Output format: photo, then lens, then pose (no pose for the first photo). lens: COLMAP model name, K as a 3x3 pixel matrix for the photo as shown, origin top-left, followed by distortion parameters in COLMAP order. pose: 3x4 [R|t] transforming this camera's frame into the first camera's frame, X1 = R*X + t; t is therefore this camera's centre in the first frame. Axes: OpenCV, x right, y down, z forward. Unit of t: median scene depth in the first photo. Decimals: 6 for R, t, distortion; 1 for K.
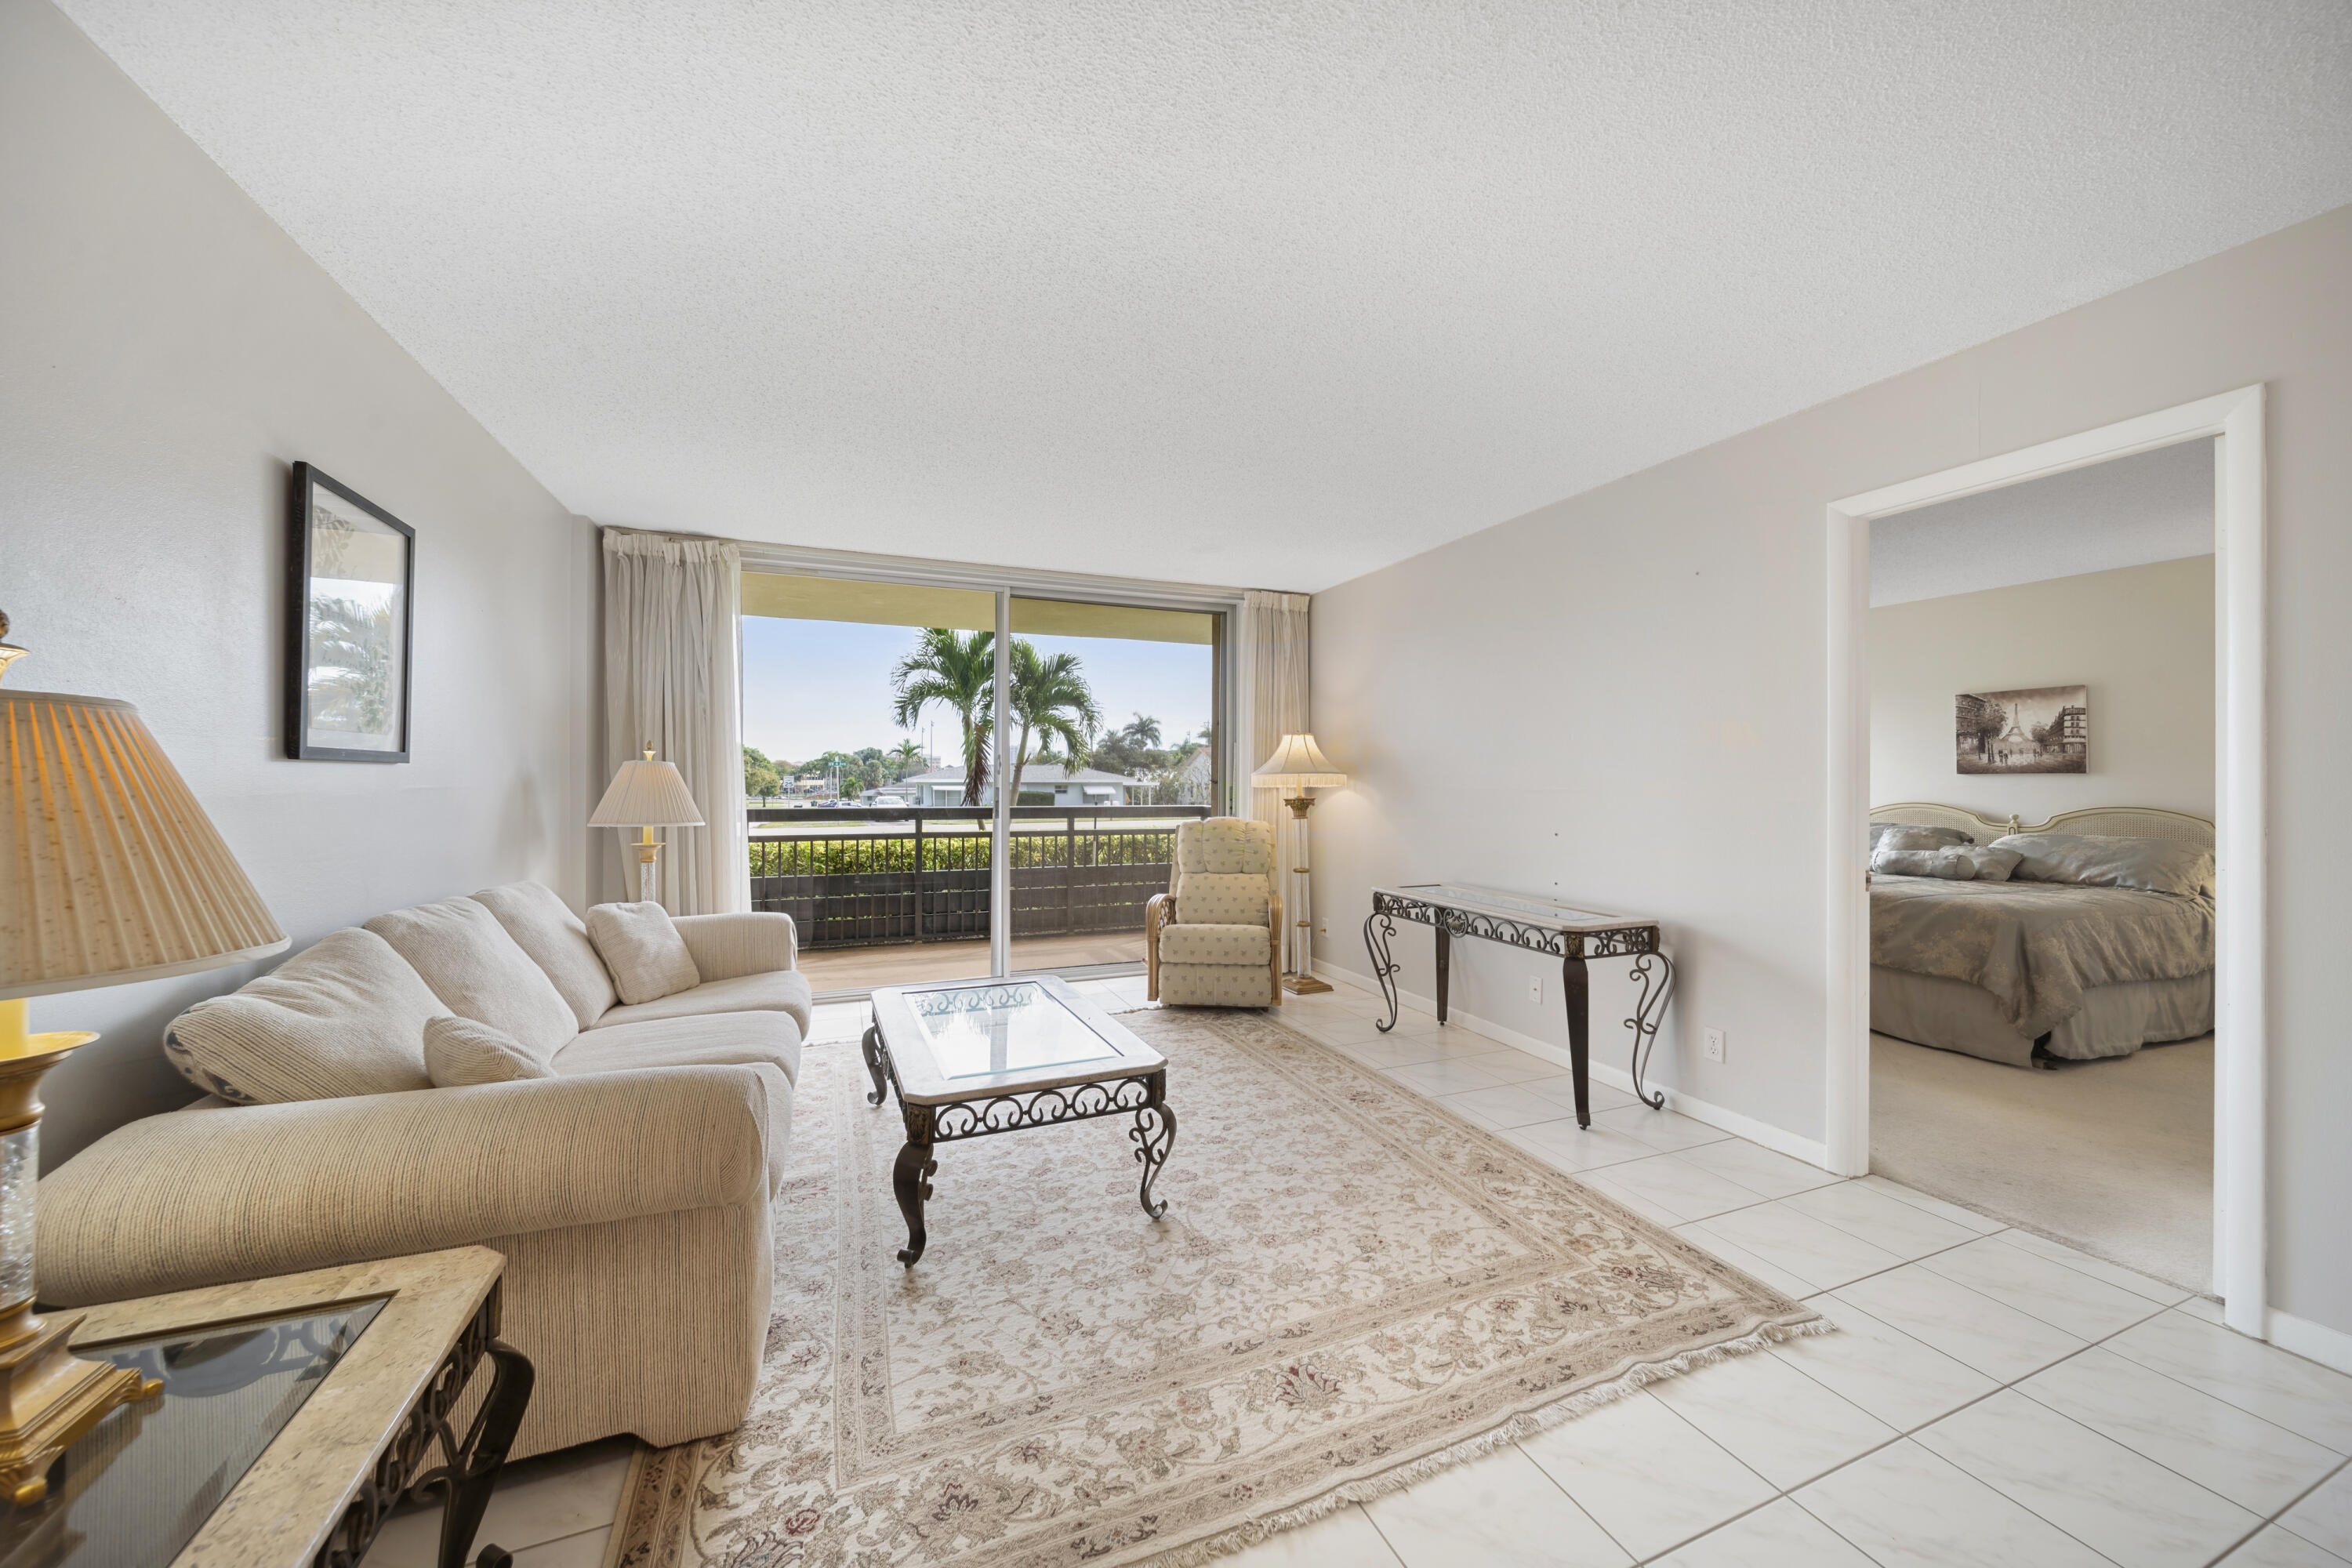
lens RADIAL K [[855.2, 0, 1173.9], [0, 855.2, 792.9], [0, 0, 1]] dist [-0.010391, -0.000010]
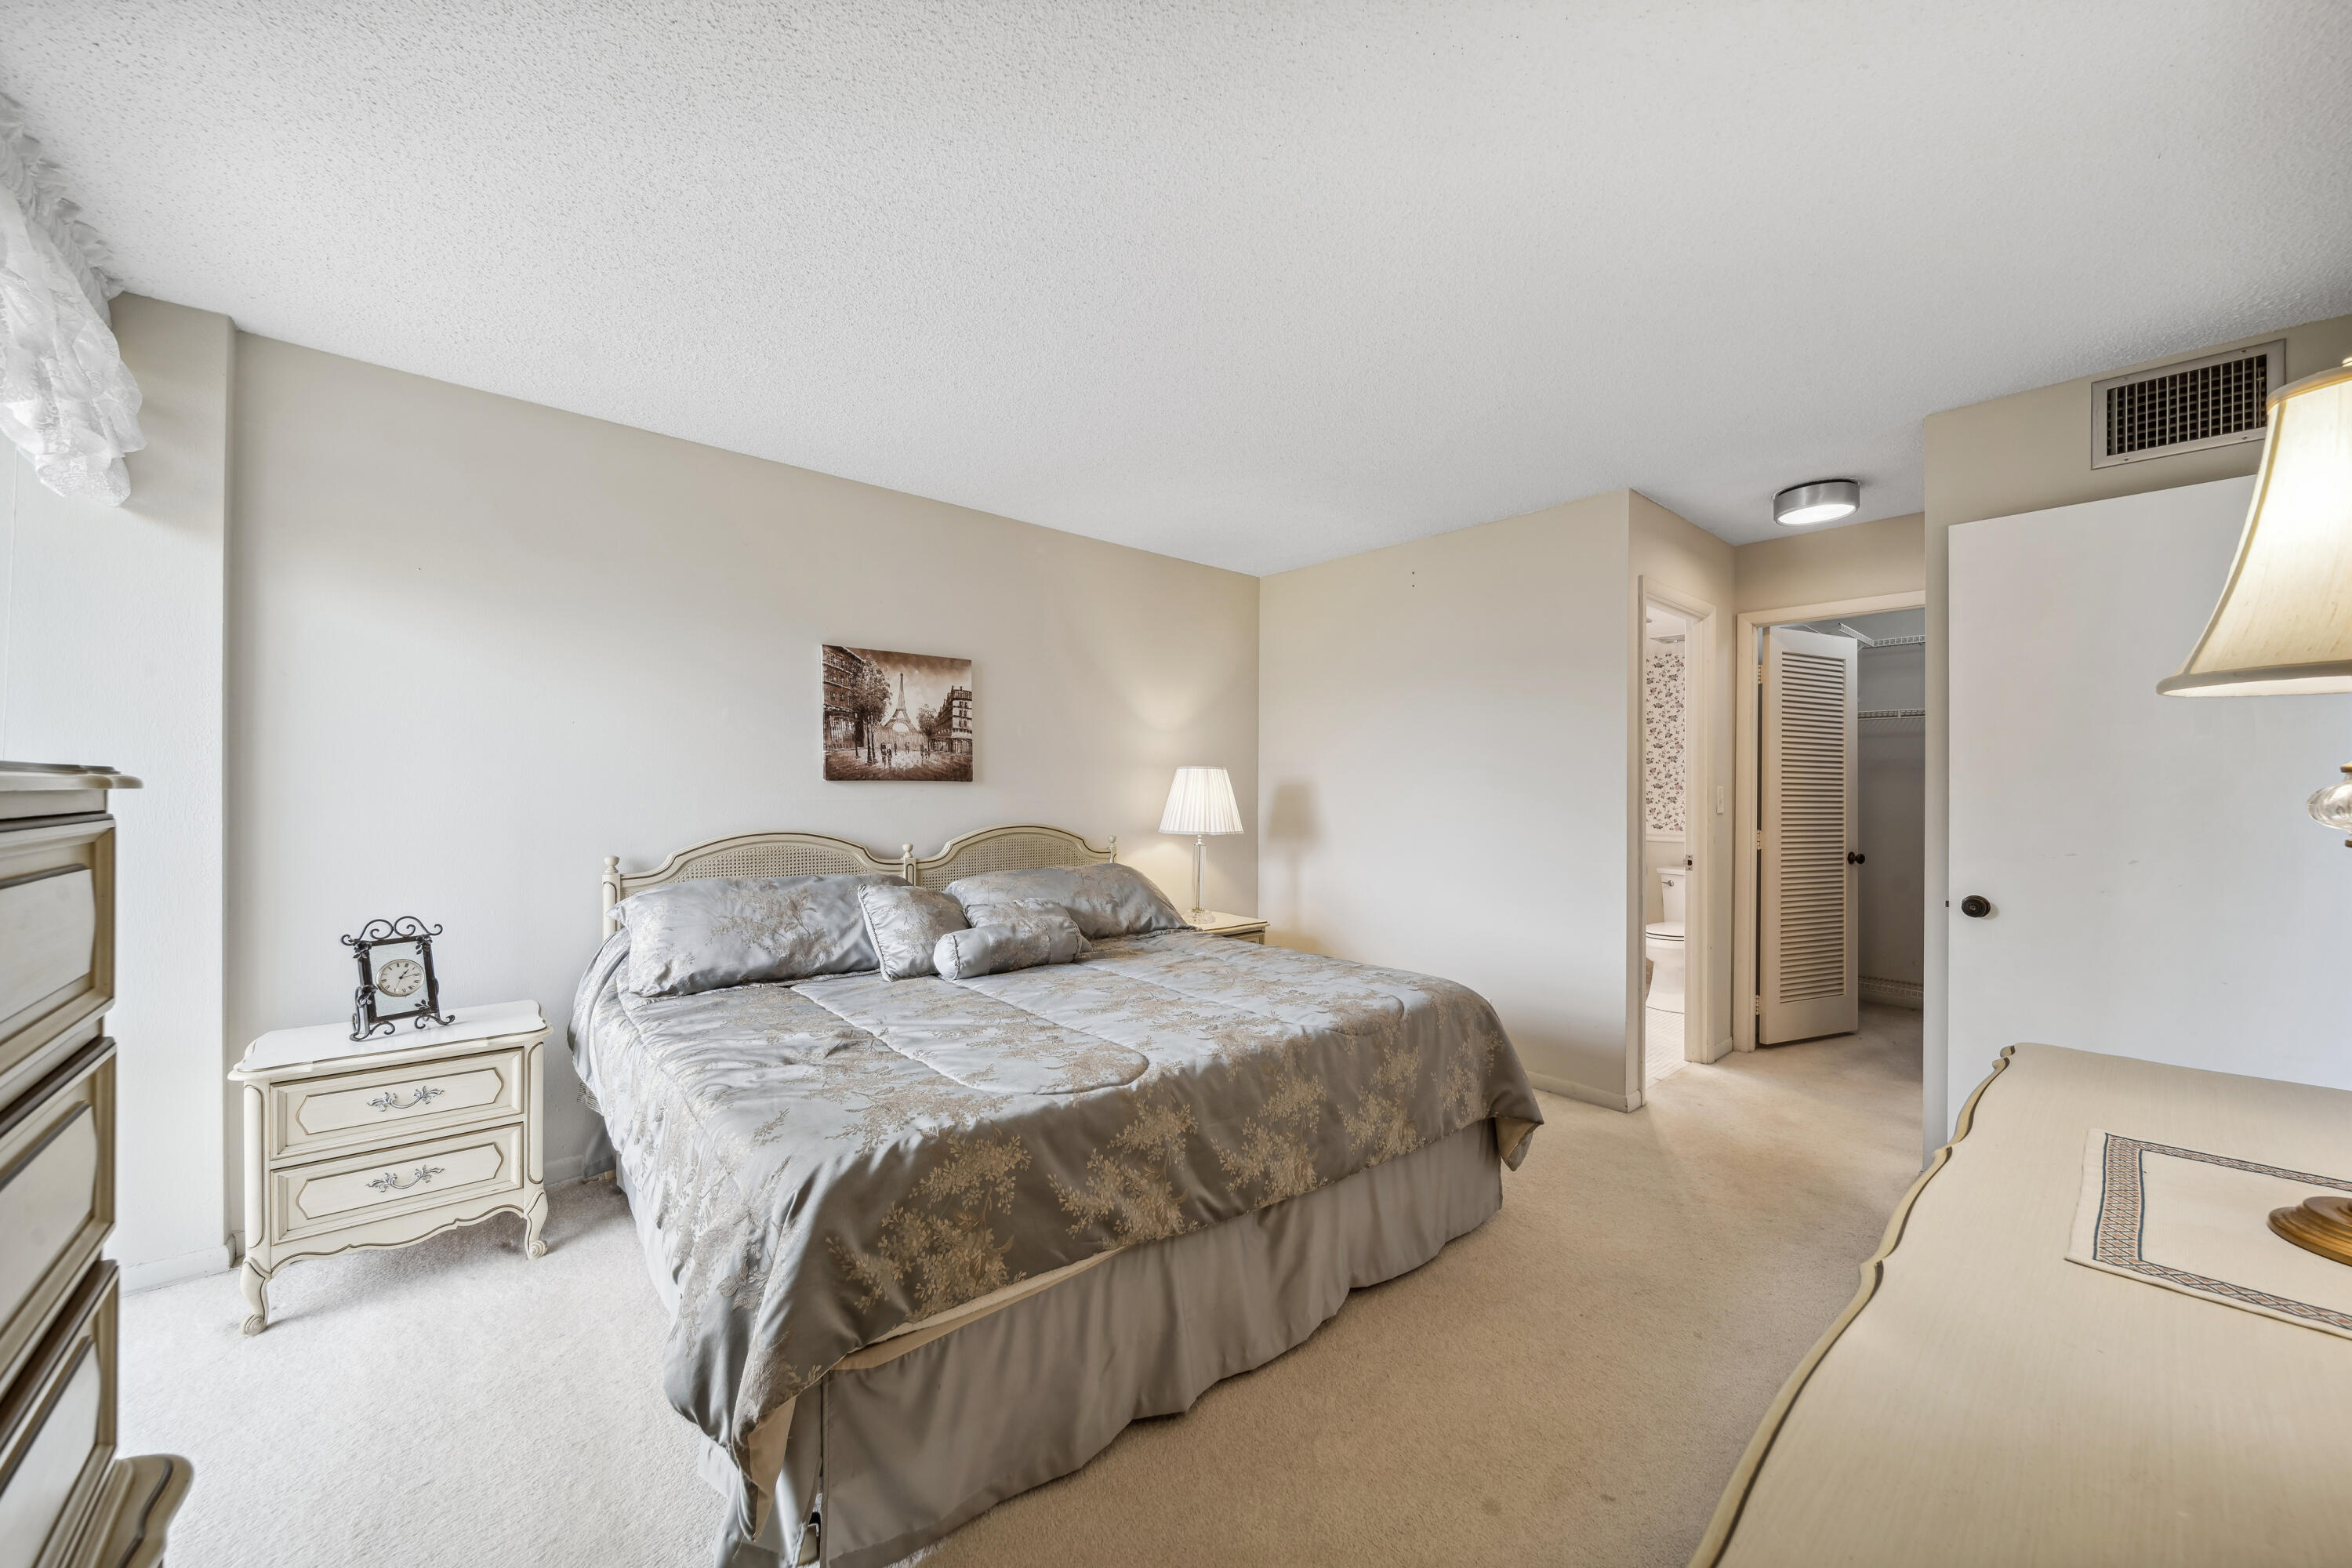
lens RADIAL K [[855.2, 0, 1234.9], [0, 855.2, 730.3], [0, 0, 1]] dist [-0.010391, -0.000010]
pose [[-0.369358, 0.068097, 0.926789, 0.286378], [0.014013, 0.997606, -0.067716, -0.013320], [-0.929182, -0.012024, -0.369428, 0.983376]]
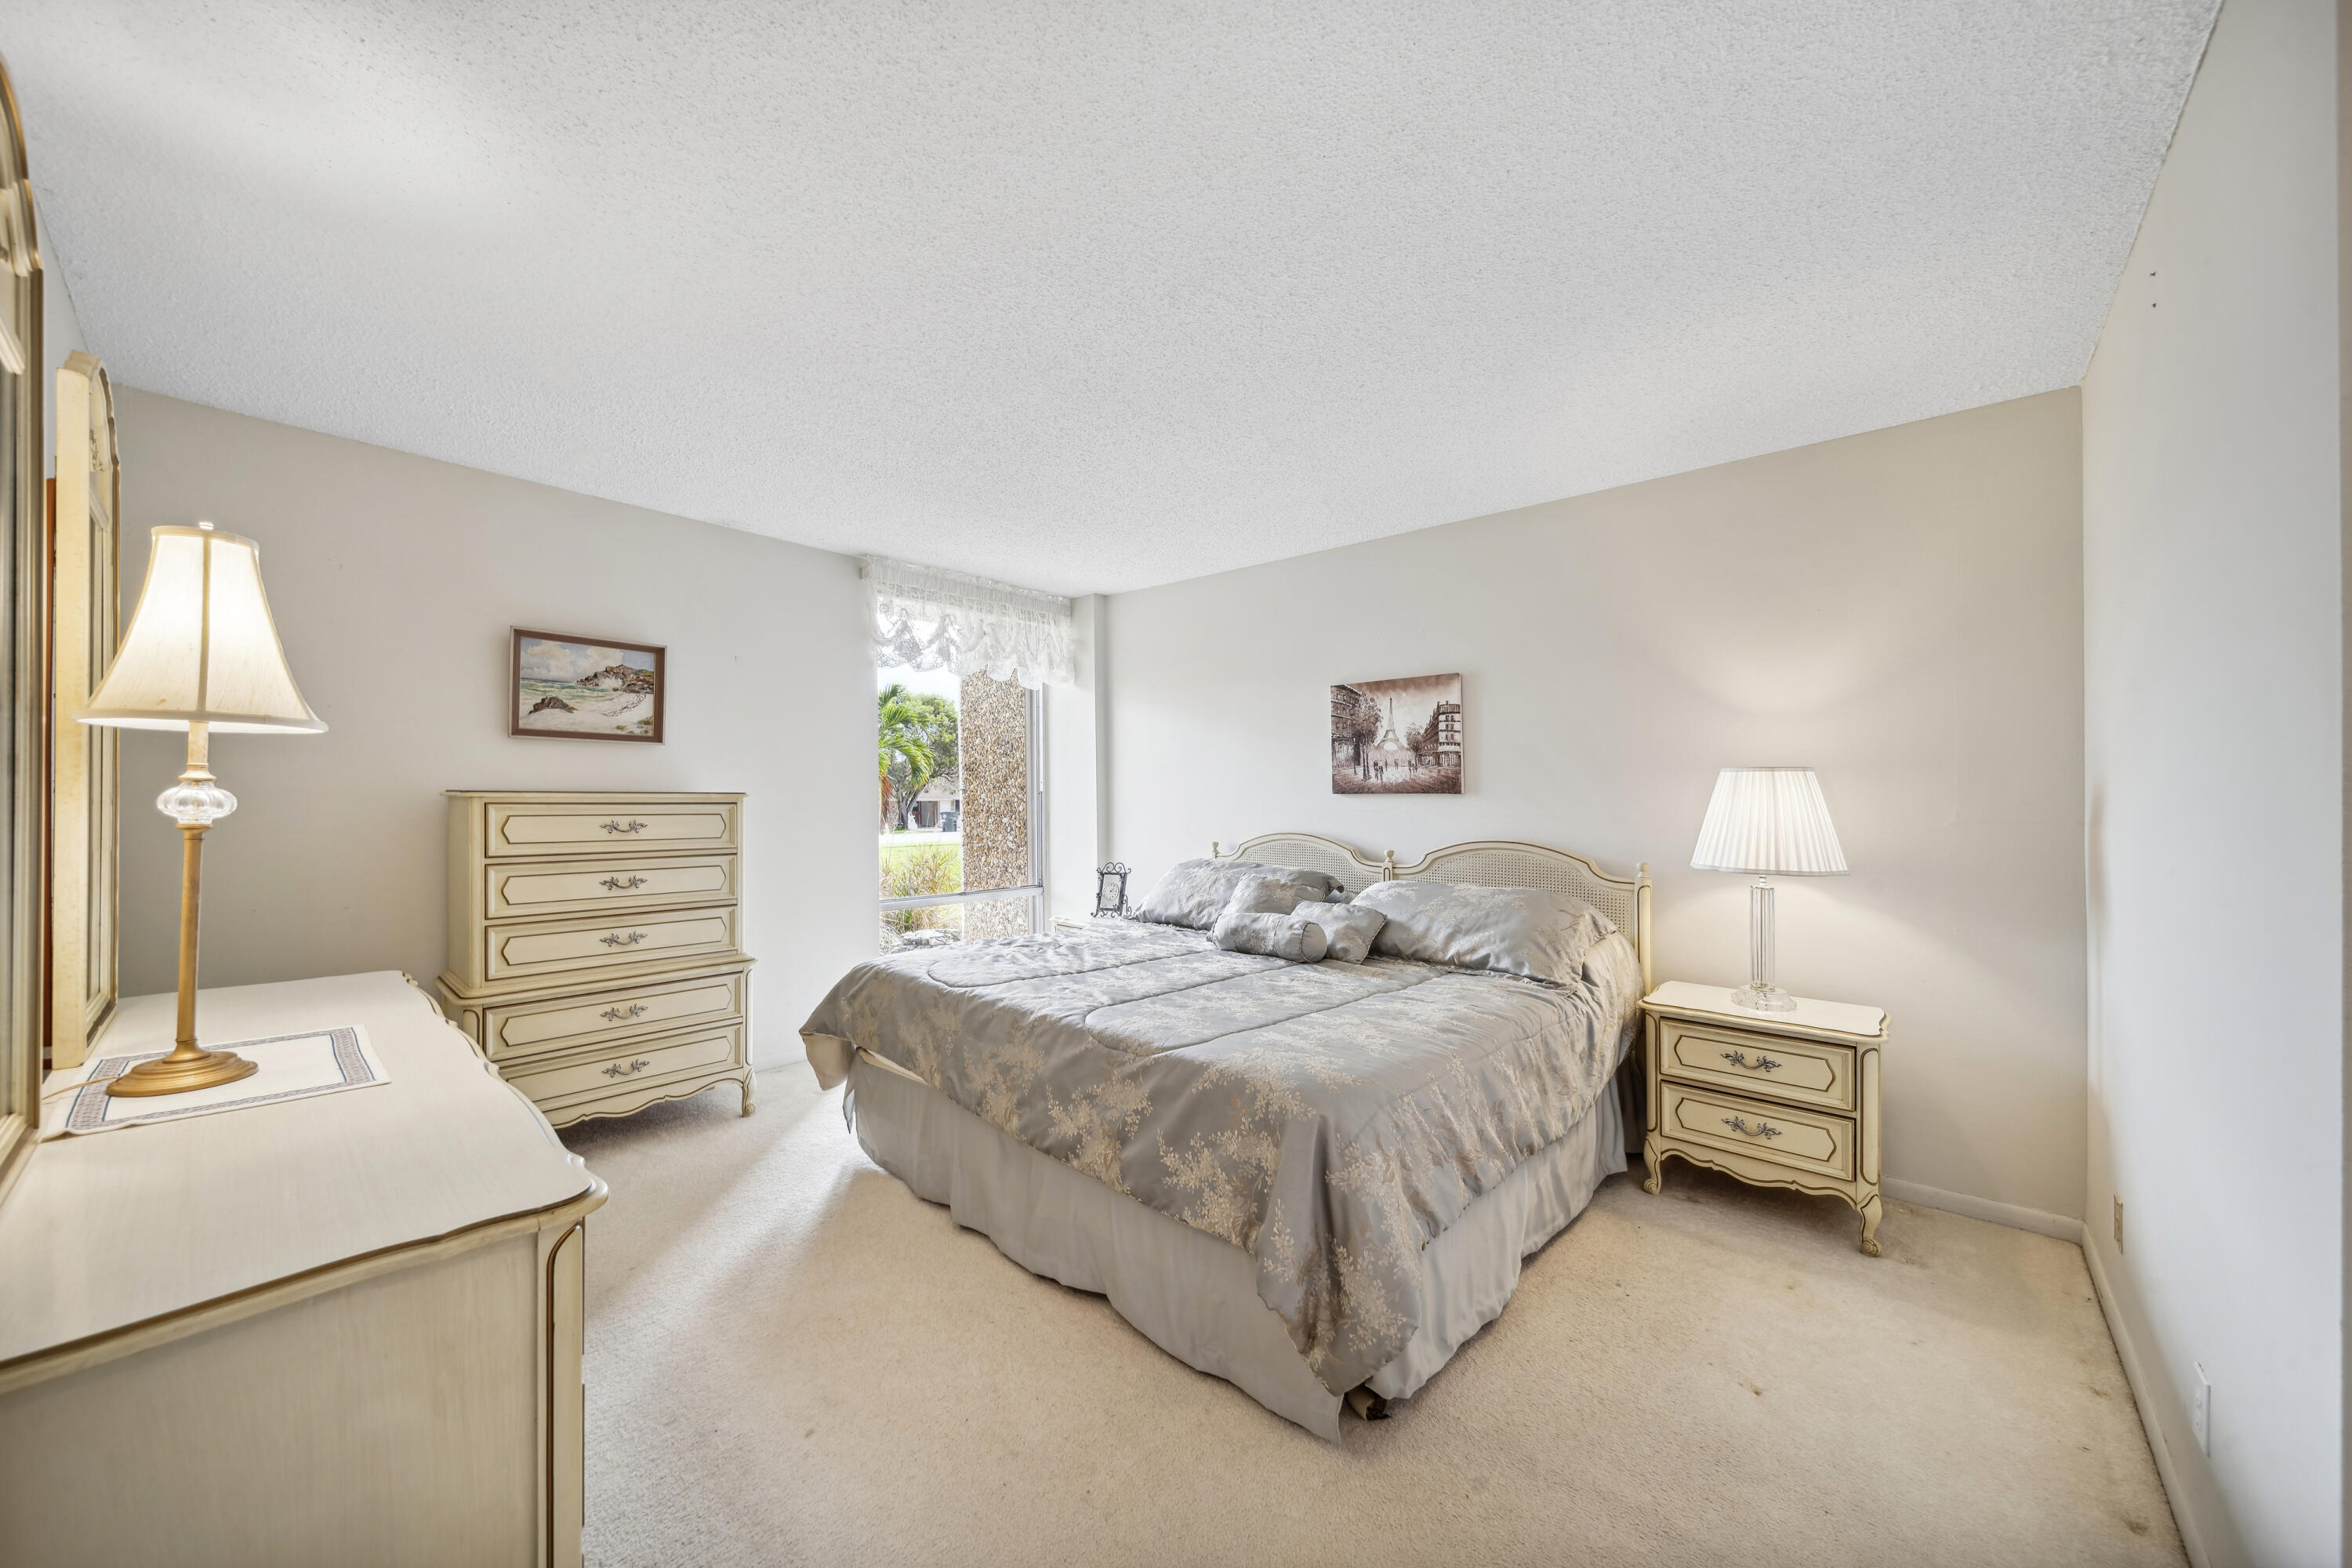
lens RADIAL K [[855.2, 0, 1170.2], [0, 855.2, 792.8], [0, 0, 1]] dist [-0.010391, -0.000010]
pose [[0.894115, 0.006669, 0.447788, 0.485500], [0.002489, 0.999800, -0.019860, -0.009406], [-0.447831, 0.018872, 0.893919, 0.419221]]
